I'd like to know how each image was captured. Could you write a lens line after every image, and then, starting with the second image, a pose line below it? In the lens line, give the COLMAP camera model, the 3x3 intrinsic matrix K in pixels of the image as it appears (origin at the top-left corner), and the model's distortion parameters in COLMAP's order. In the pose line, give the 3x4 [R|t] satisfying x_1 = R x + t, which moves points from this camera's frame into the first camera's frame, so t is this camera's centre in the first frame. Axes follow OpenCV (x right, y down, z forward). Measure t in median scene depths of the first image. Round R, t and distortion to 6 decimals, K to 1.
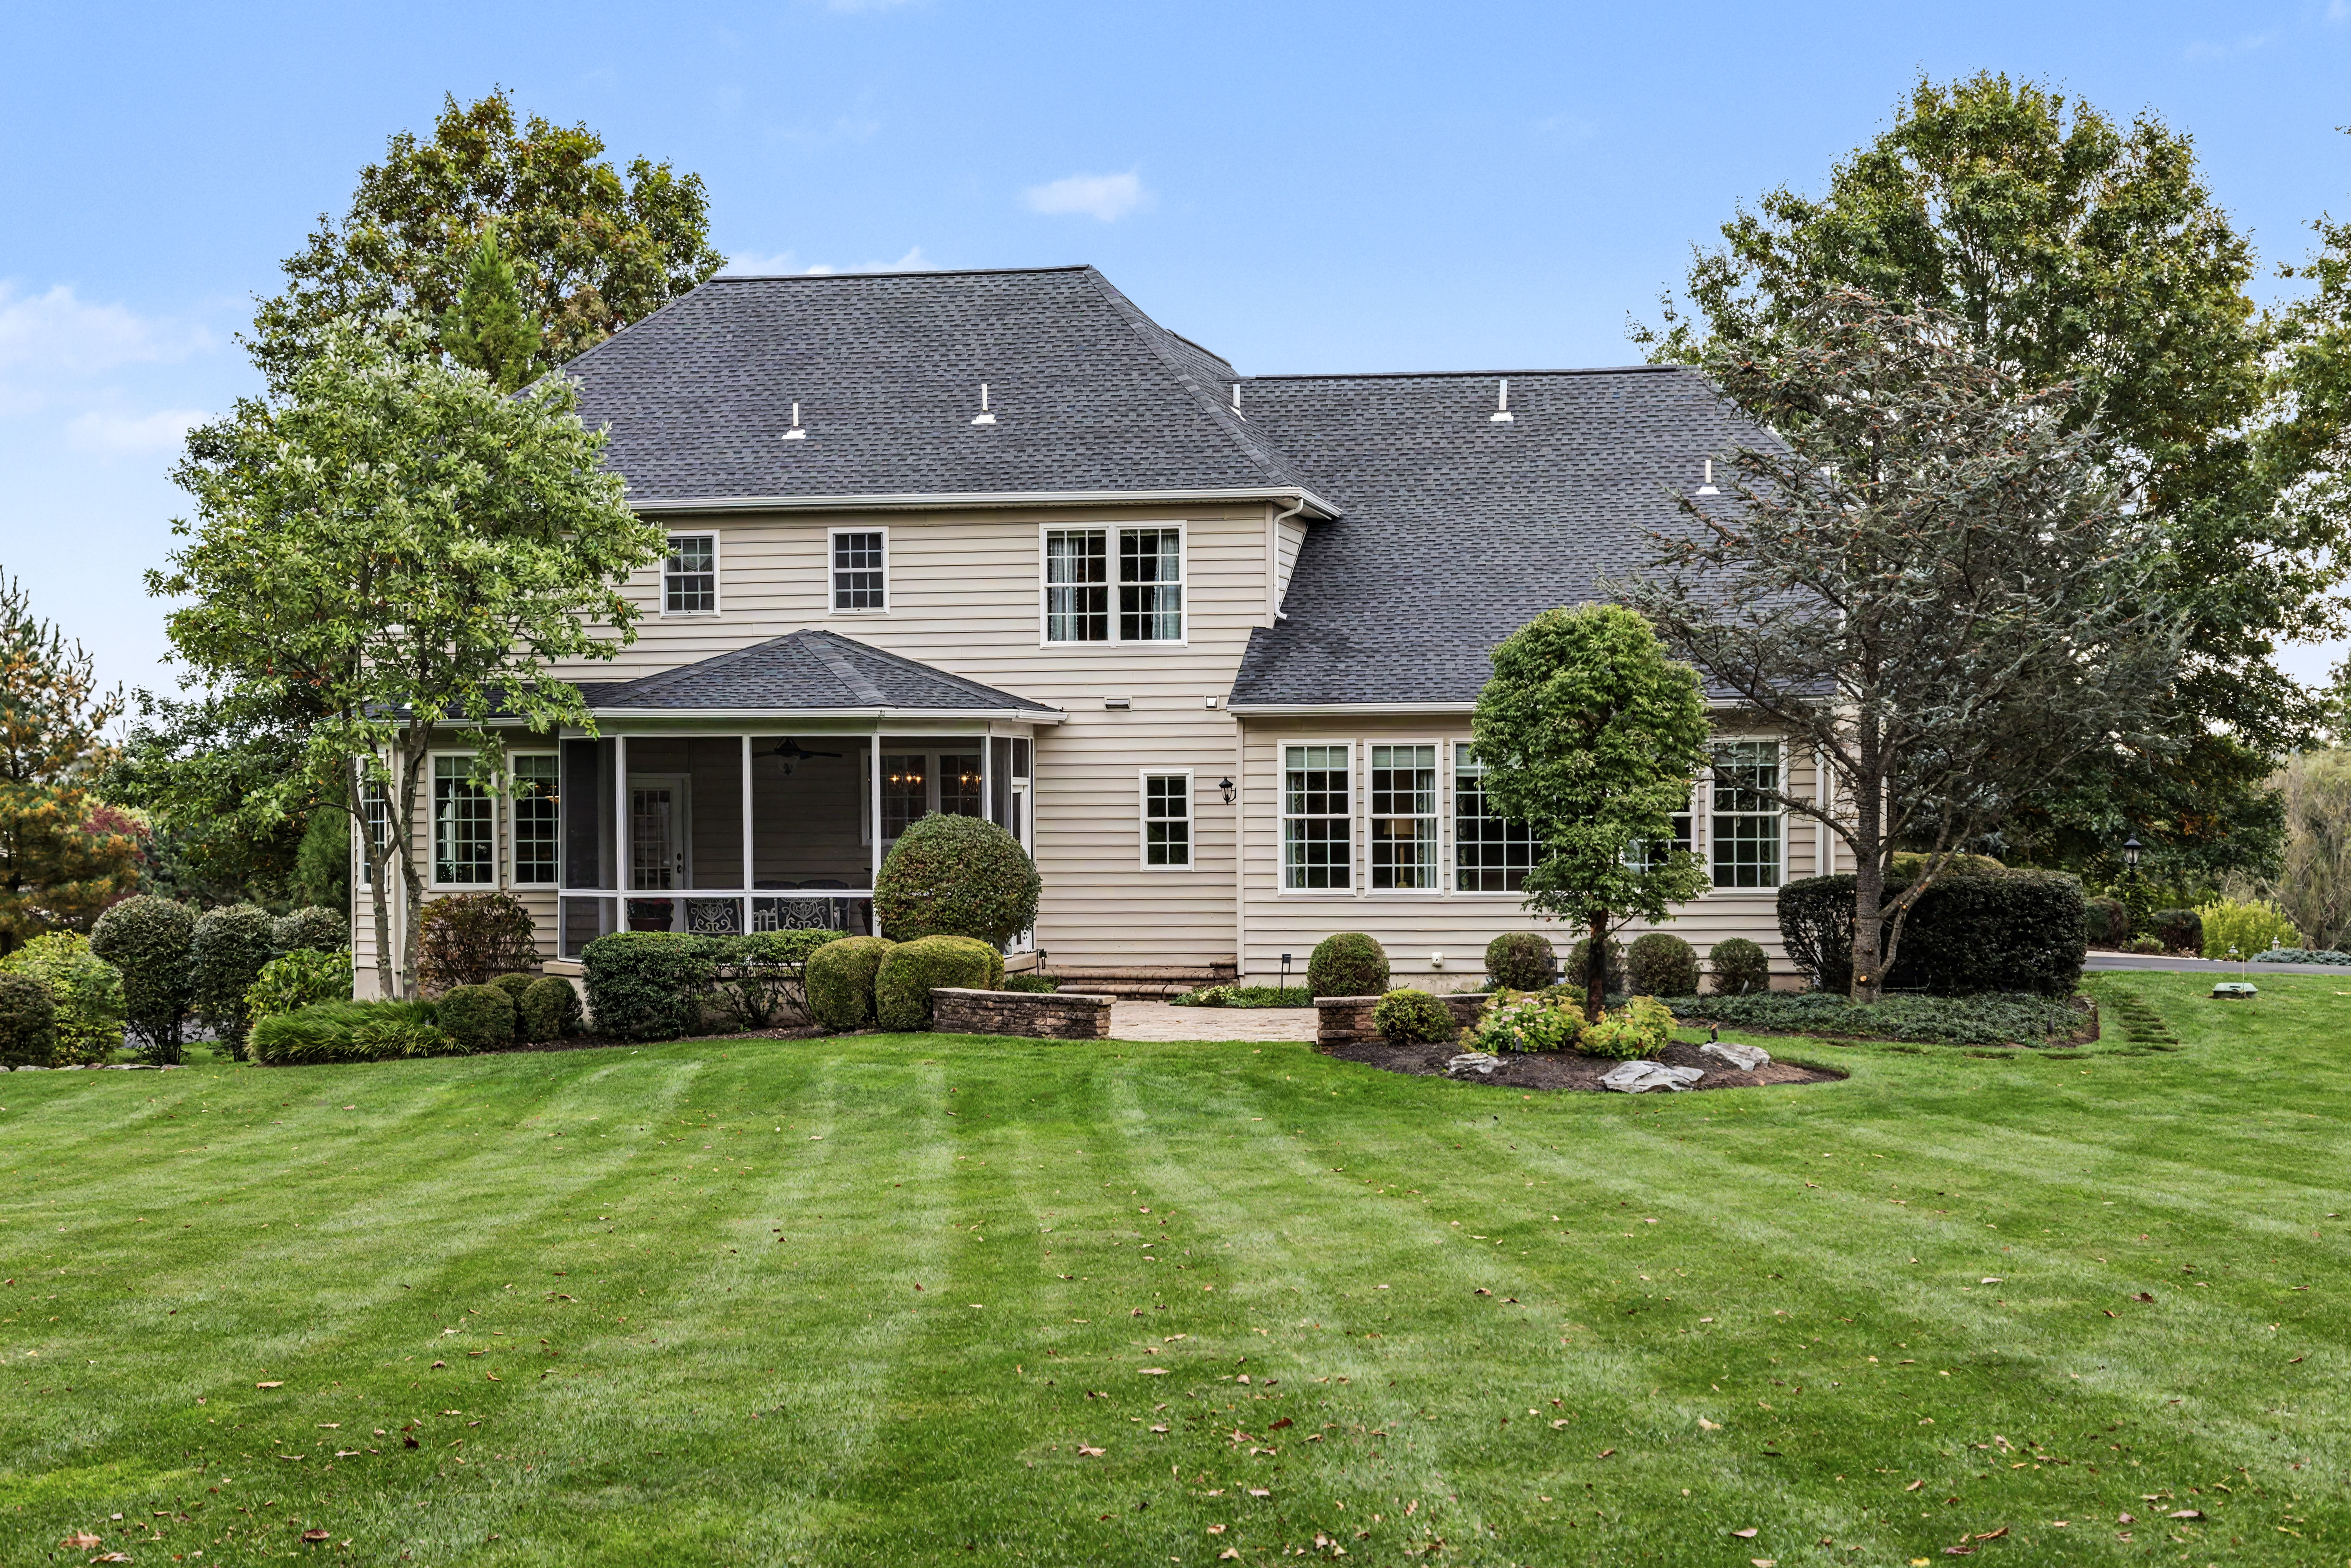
lens RADIAL K [[3919.5, 0, 1176.8], [0, 3919.5, 794.7], [0, 0, 1]] dist [-0.008630, 0.000000]
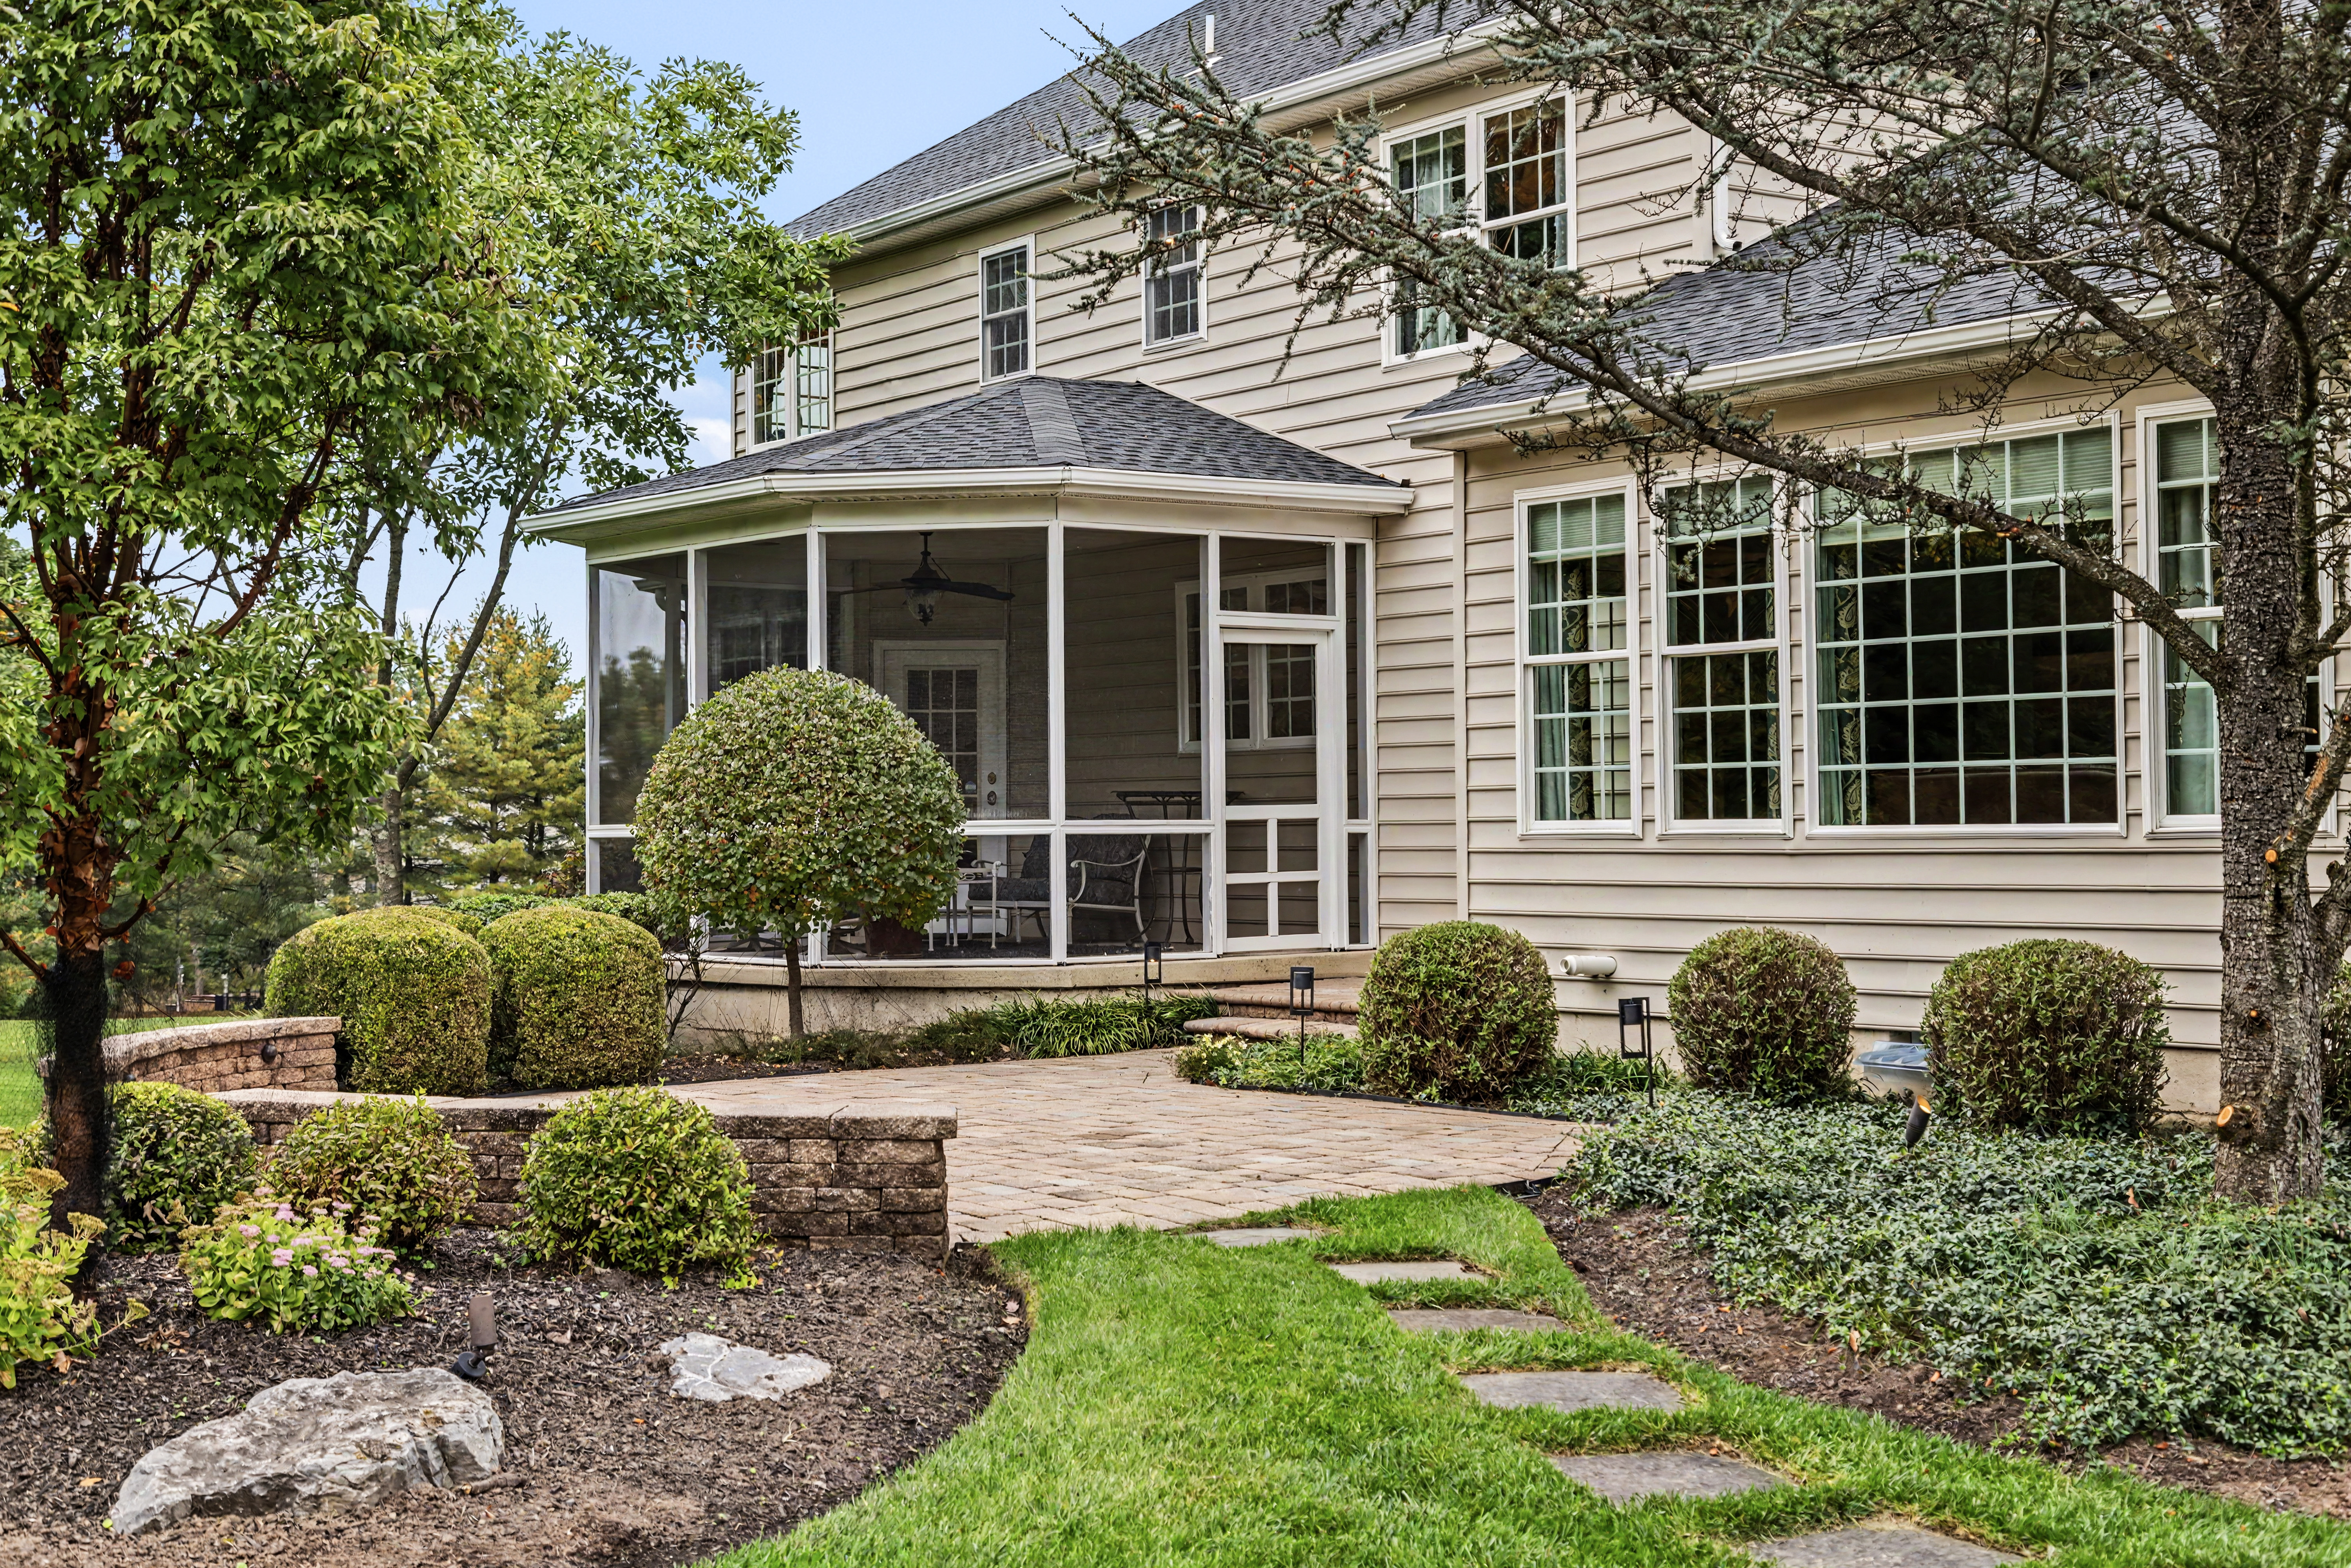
lens RADIAL K [[3187.0, 0, 1177.4], [0, 3187.0, 773.8], [0, 0, 1]] dist [0.013578, 0.000000]
pose [[0.725439, -0.012703, -0.688169, 0.239596], [0.006093, 0.999909, -0.012035, 0.021710], [0.688260, 0.004538, 0.725450, 0.675461]]
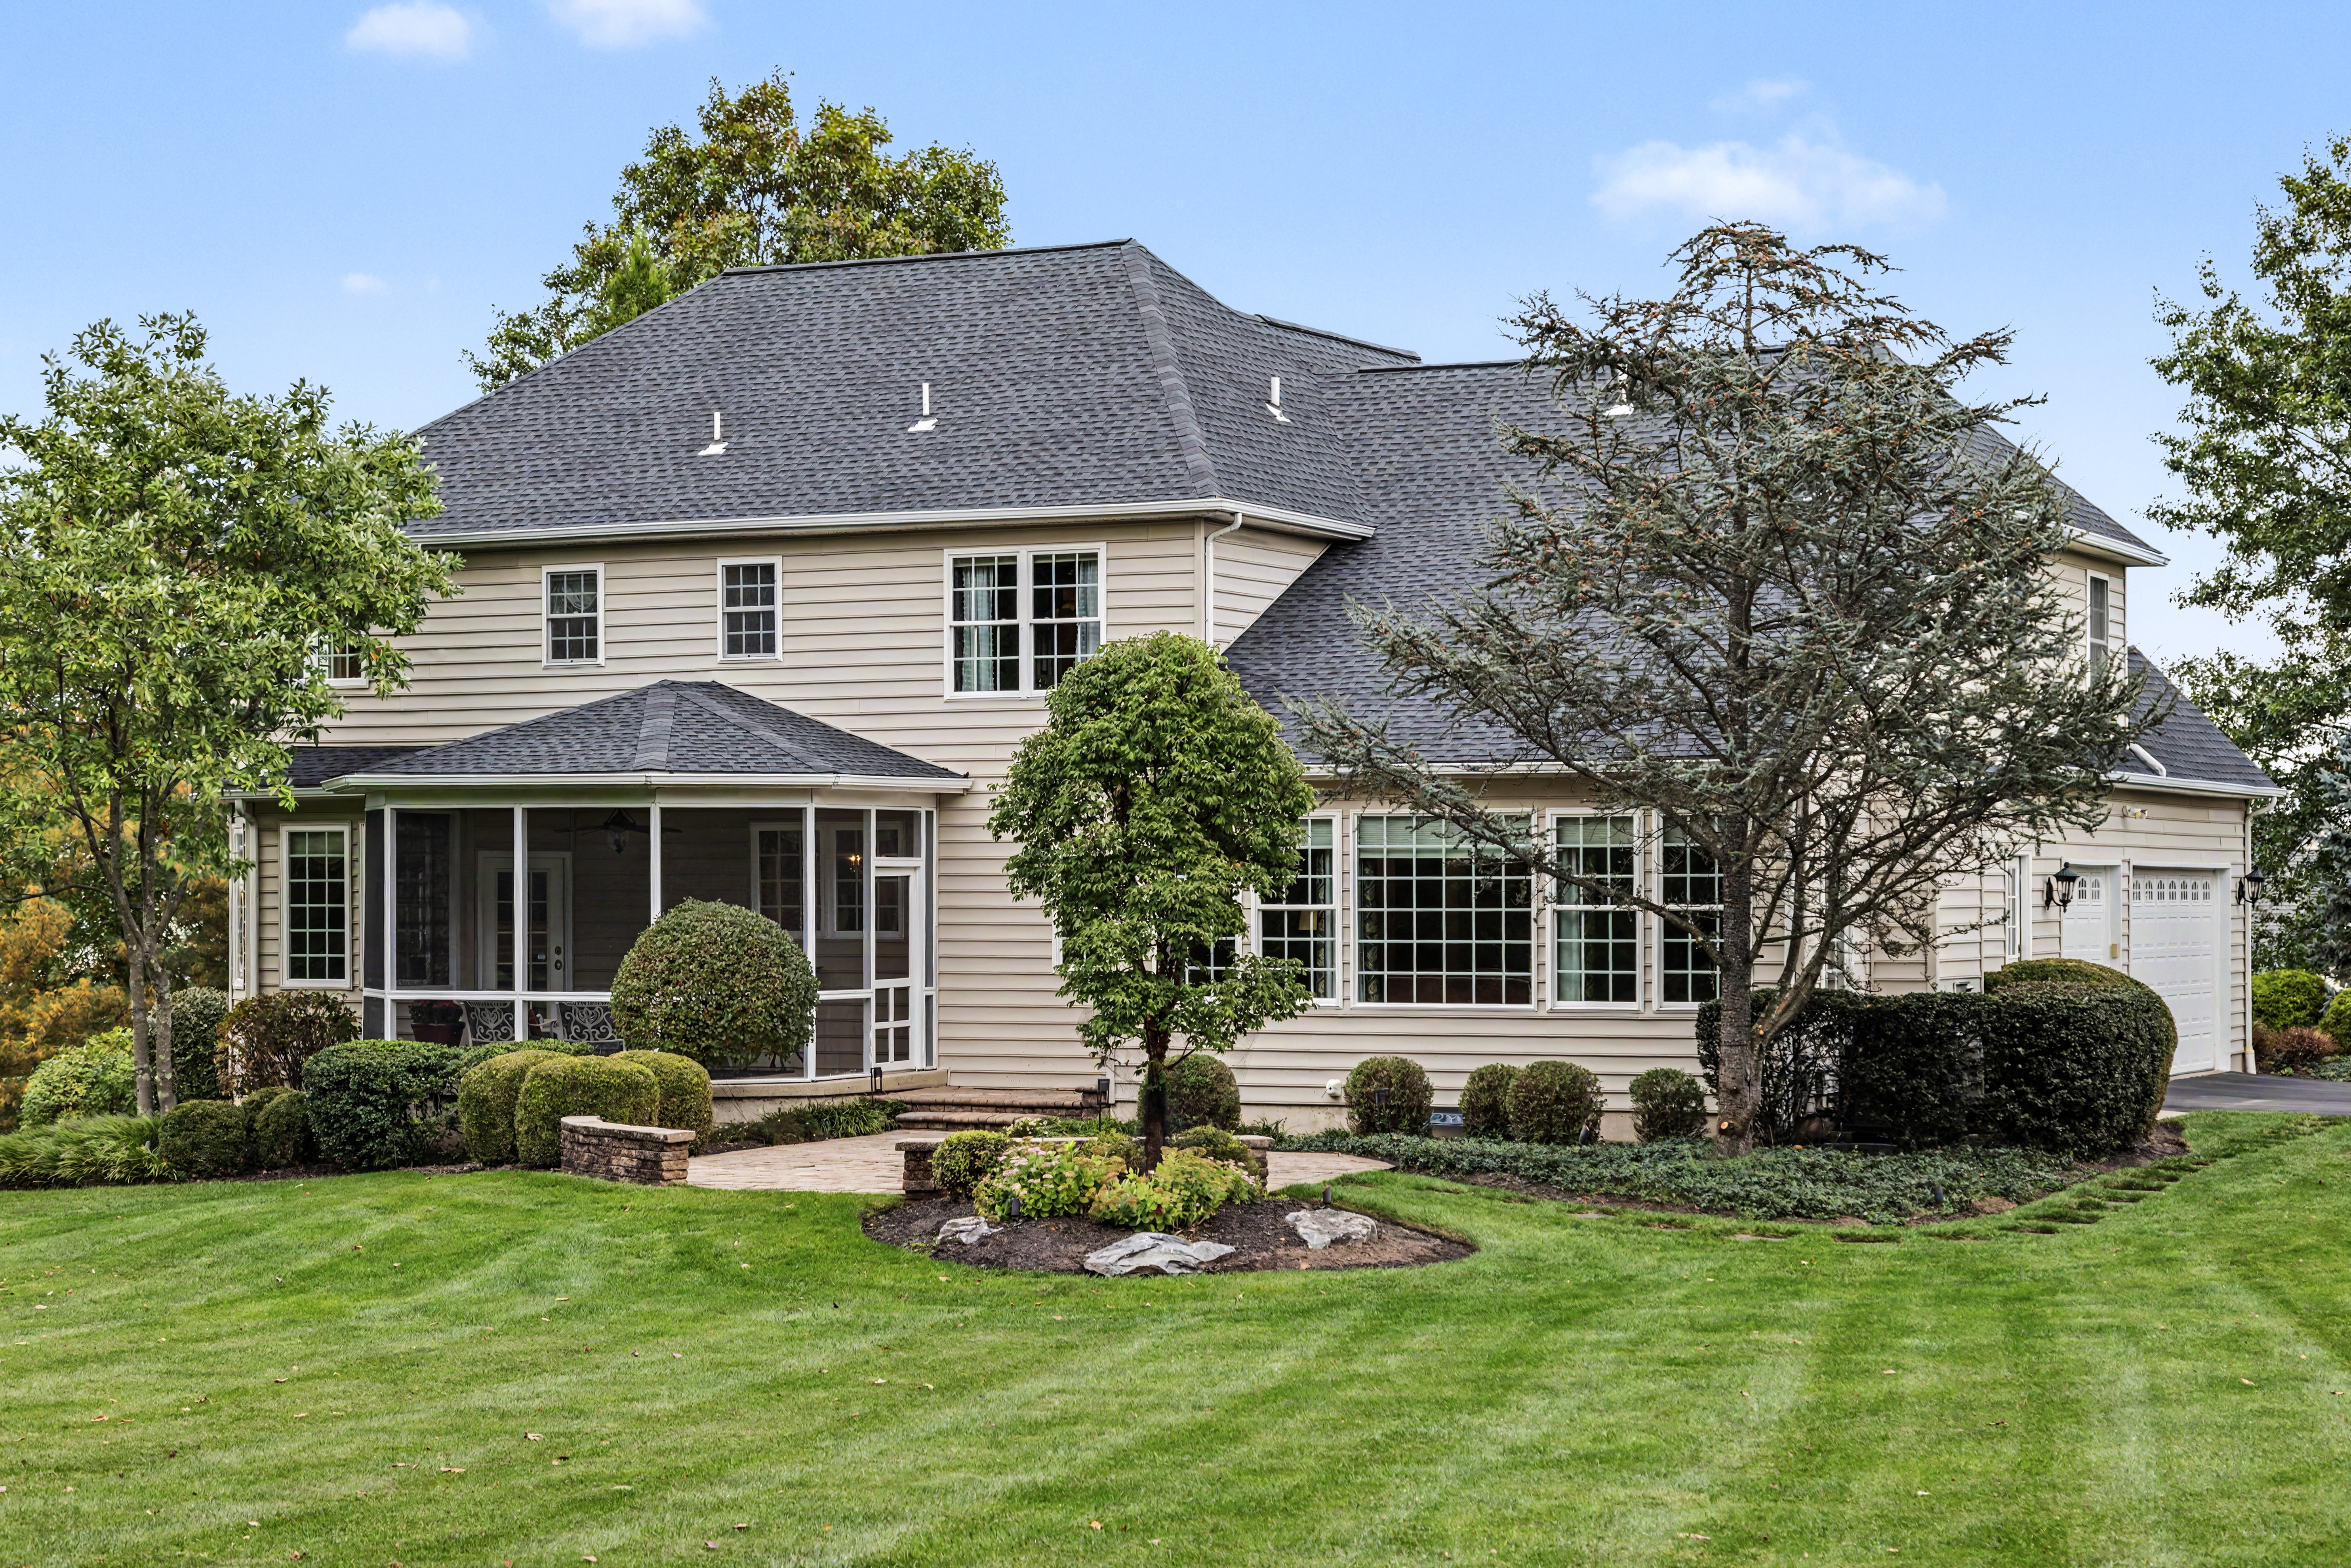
lens RADIAL K [[4258.9, 0, 1221.8], [0, 4258.9, 862.2], [0, 0, 1]] dist [0.034149, 0.000000]
pose [[0.967178, 0.003003, -0.254083, 0.250506], [-0.003749, 0.999990, -0.002451, -0.001417], [0.254073, 0.003323, 0.967179, 0.149808]]
